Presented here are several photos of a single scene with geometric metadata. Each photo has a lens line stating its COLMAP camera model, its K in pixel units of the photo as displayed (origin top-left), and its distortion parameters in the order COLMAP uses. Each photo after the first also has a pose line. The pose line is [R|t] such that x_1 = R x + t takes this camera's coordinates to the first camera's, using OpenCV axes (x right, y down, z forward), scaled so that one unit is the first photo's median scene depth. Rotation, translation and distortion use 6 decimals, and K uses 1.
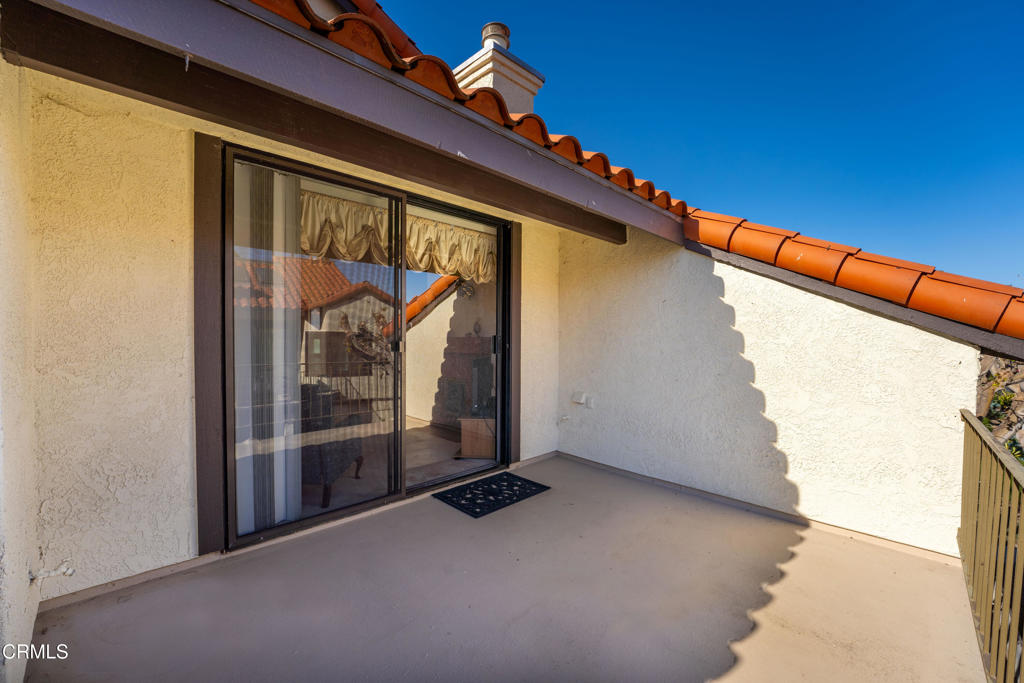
lens RADIAL K [[417.7, 0, 511.9], [0, 417.7, 343.7], [0, 0, 1]] dist [-0.023716, 0.001060]
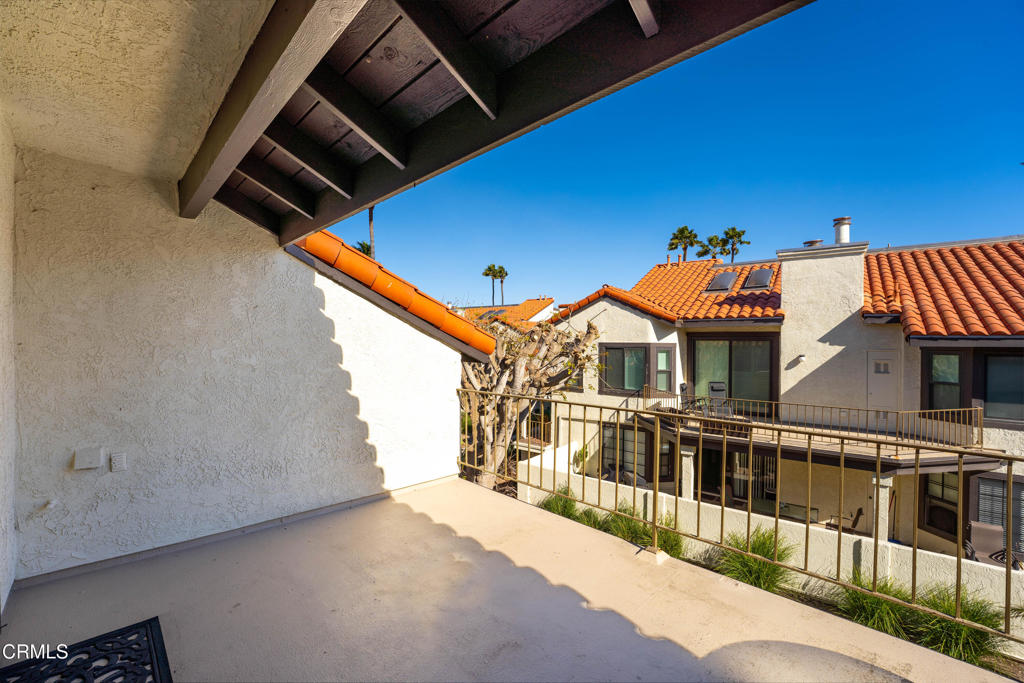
lens RADIAL K [[423.4, 0, 511.8], [0, 423.4, 344.6], [0, 0, 1]] dist [-0.024241, 0.000233]
pose [[0.005418, -0.019614, 0.999793, -0.521974], [0.006636, 0.999786, 0.019578, -0.045694], [-0.999963, 0.006528, 0.005547, 0.554319]]
